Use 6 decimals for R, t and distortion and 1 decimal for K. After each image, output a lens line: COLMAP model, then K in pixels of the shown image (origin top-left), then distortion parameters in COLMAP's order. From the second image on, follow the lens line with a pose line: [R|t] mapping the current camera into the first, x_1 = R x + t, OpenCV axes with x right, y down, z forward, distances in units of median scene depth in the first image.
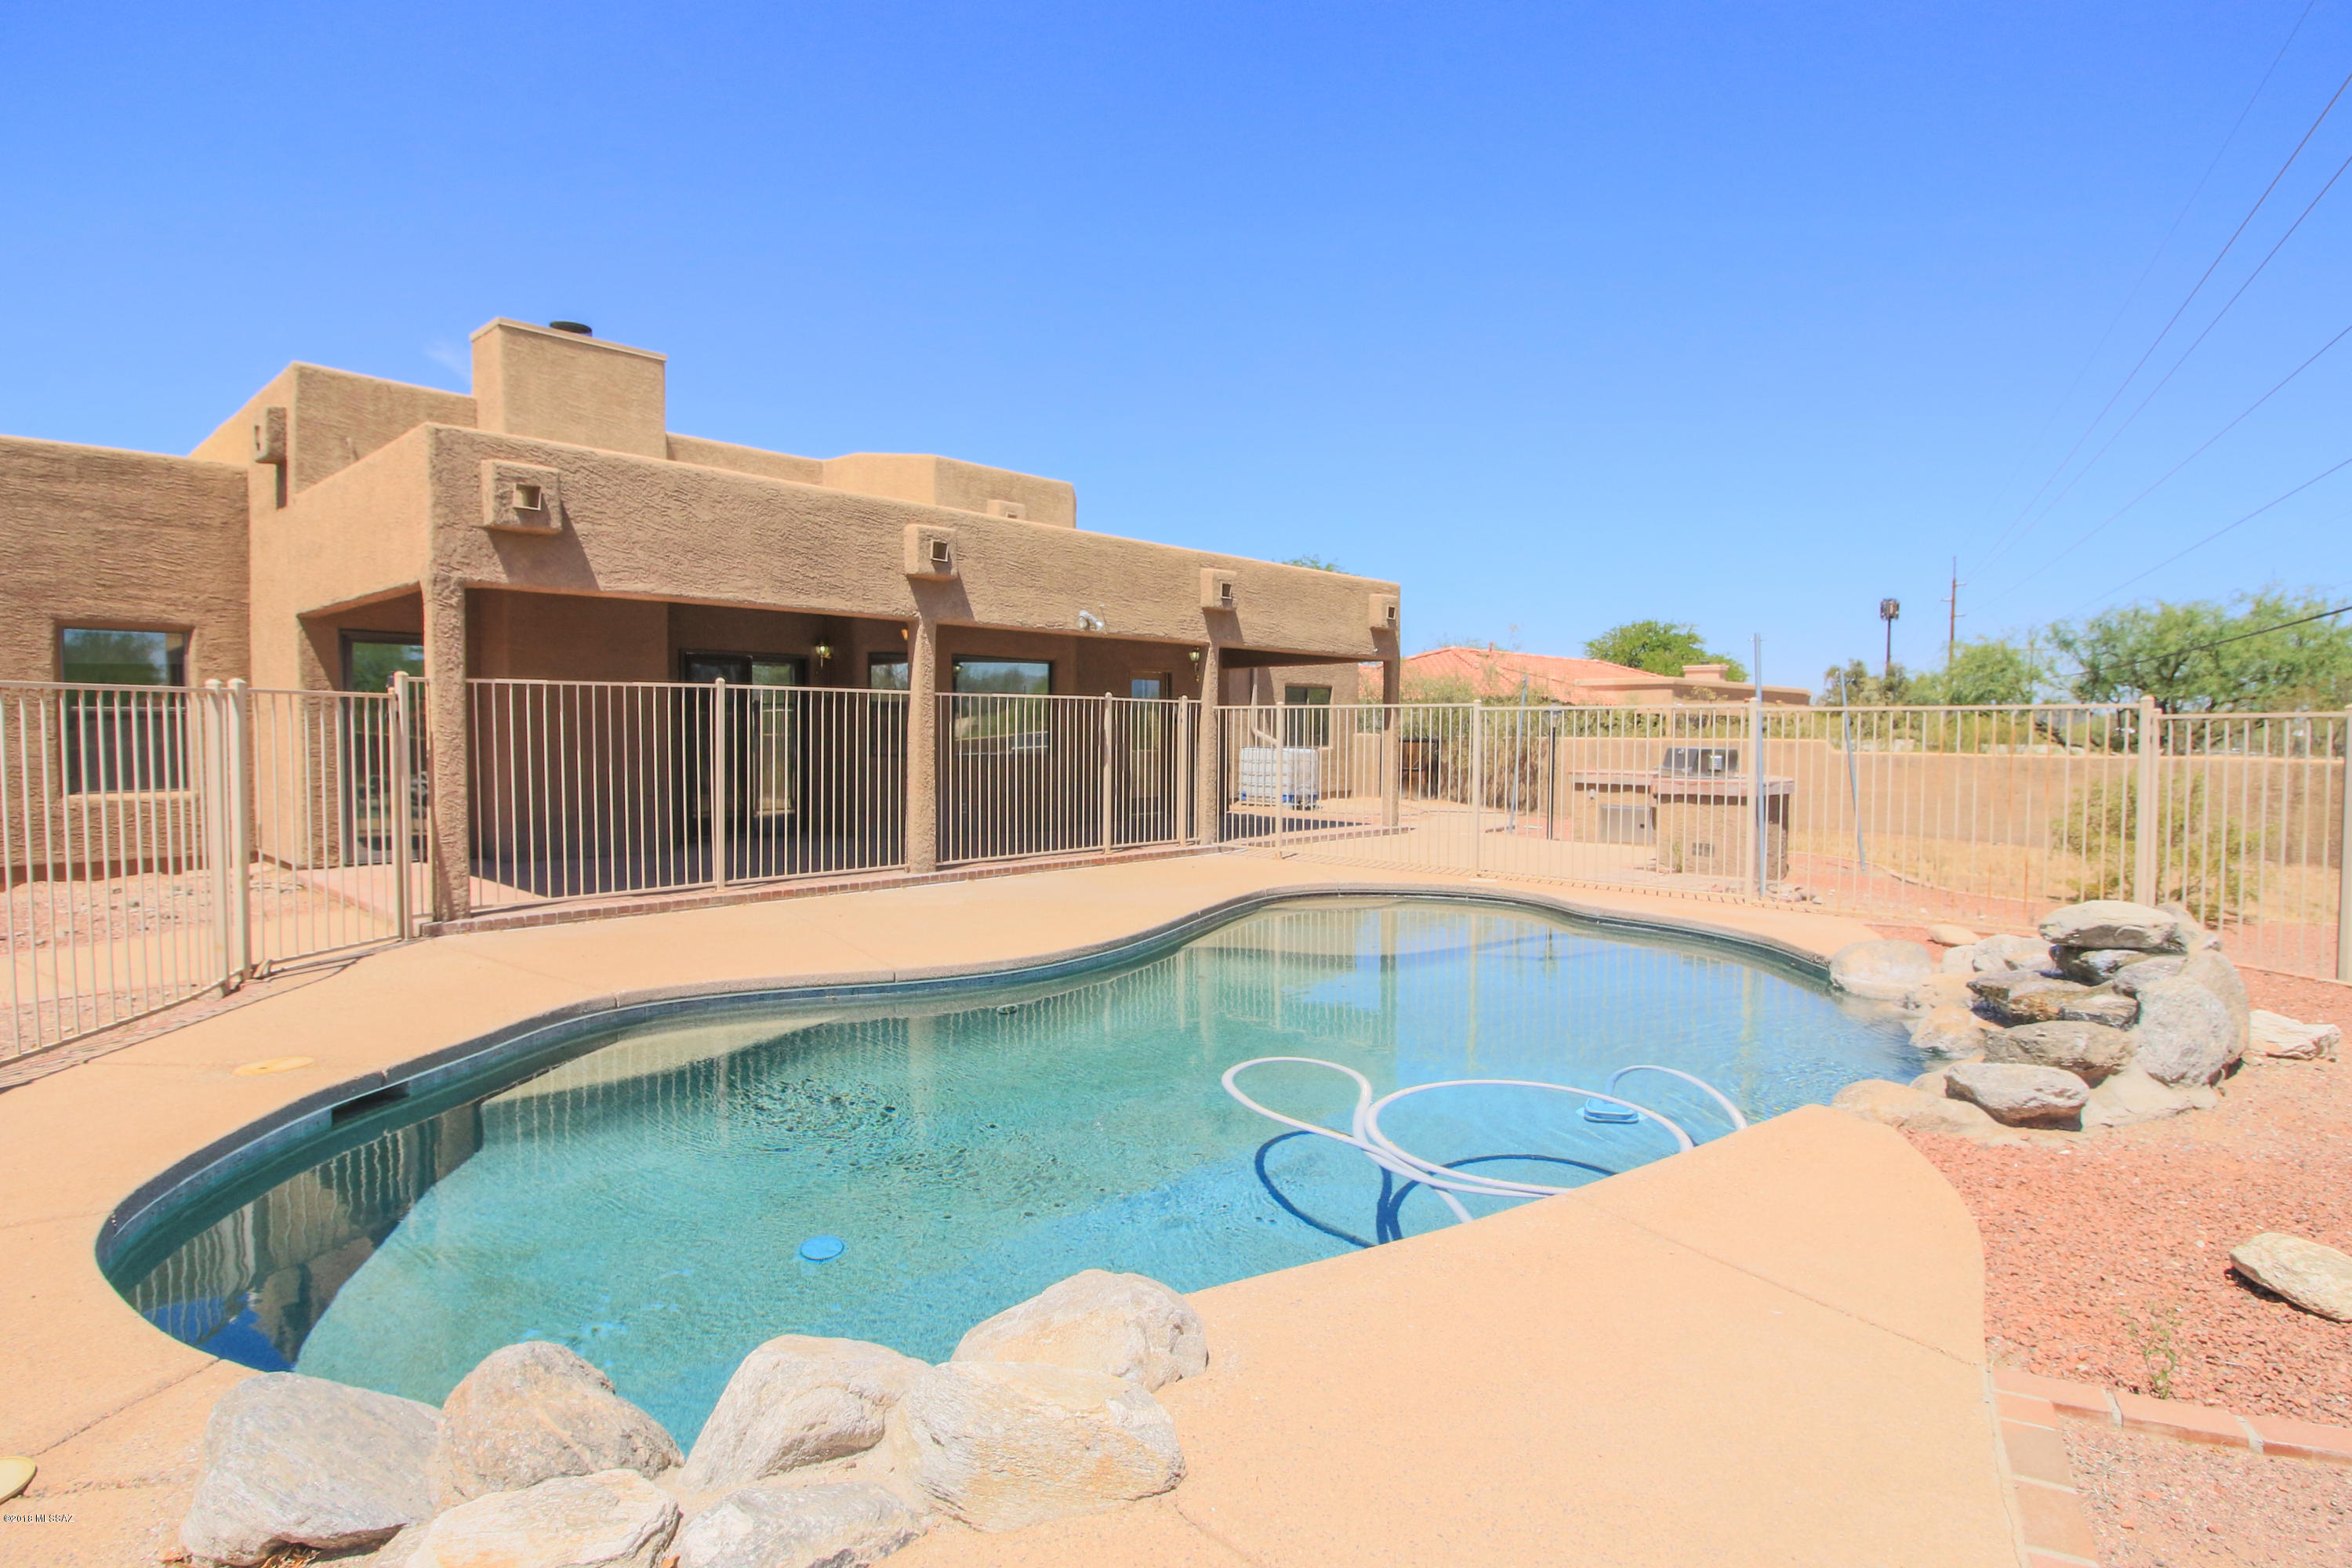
lens RADIAL K [[1094.2, 0, 1176.0], [0, 1094.2, 784.0], [0, 0, 1]] dist [0.011198, -0.012801]
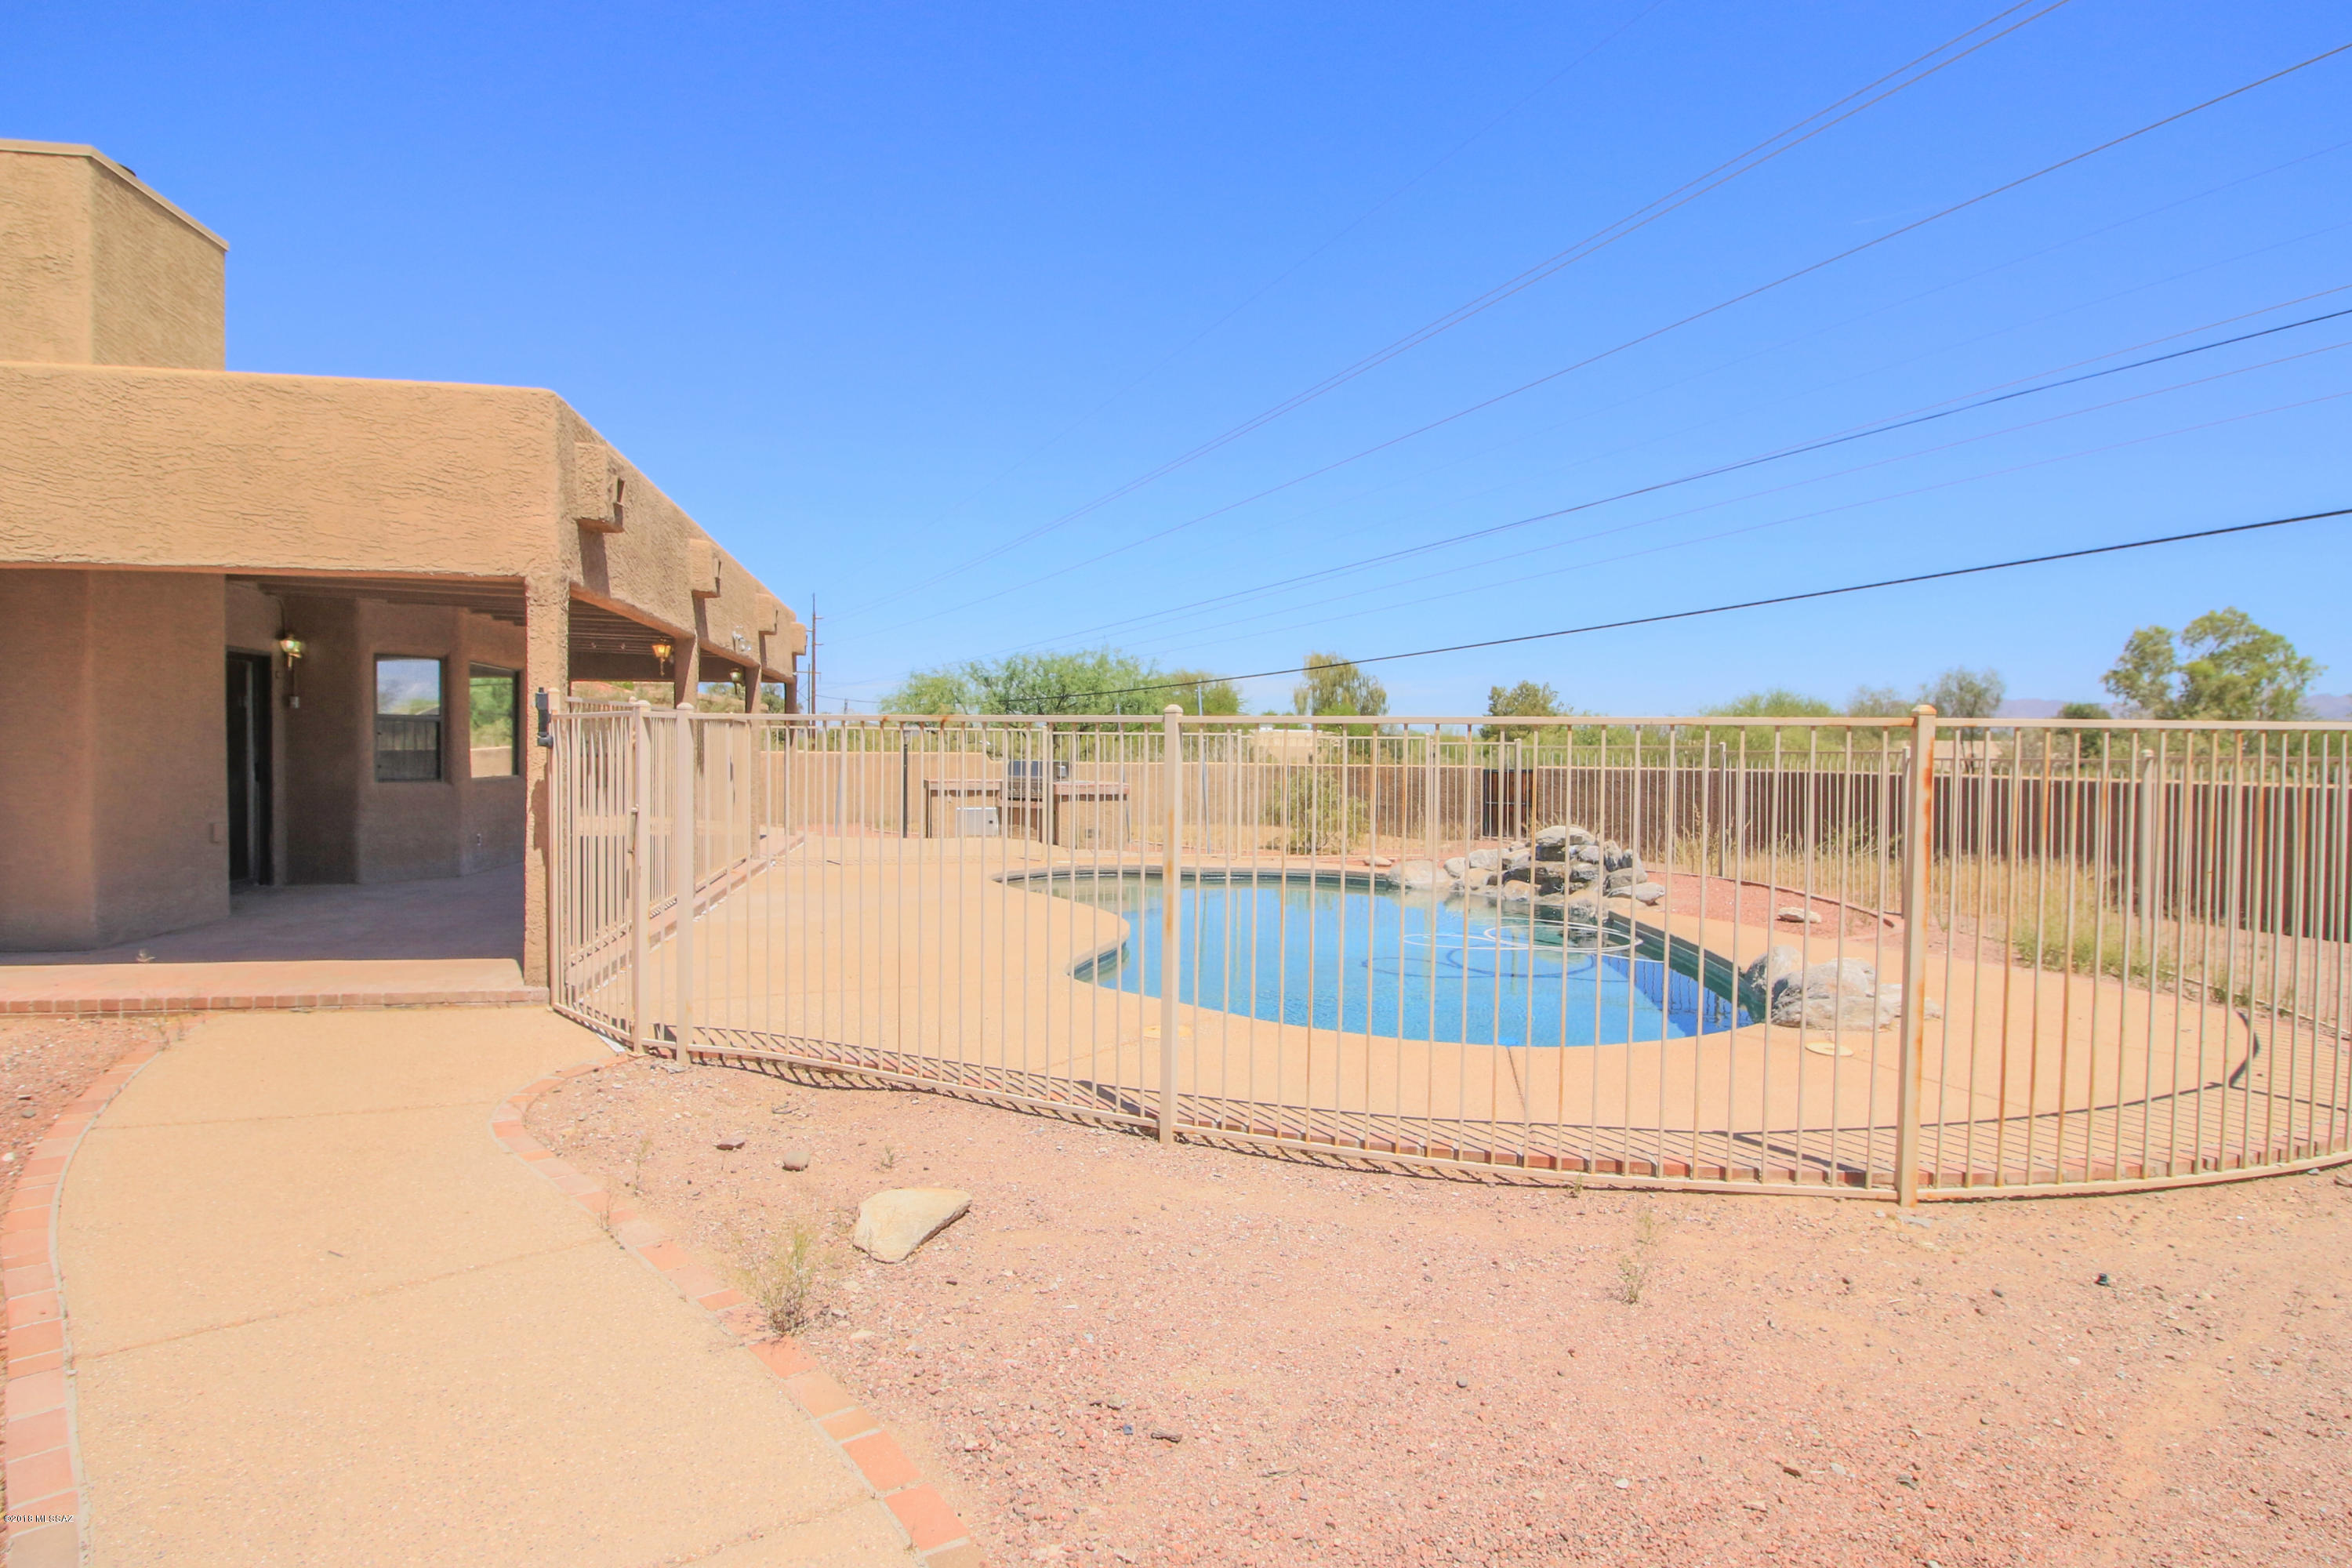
lens RADIAL K [[1094.2, 0, 1176.0], [0, 1094.2, 784.0], [0, 0, 1]] dist [0.011198, -0.012801]
pose [[0.604696, -0.026801, 0.796005, -0.703405], [0.036562, 0.999314, 0.005871, -0.009709], [-0.795617, 0.025554, 0.605261, 0.062127]]
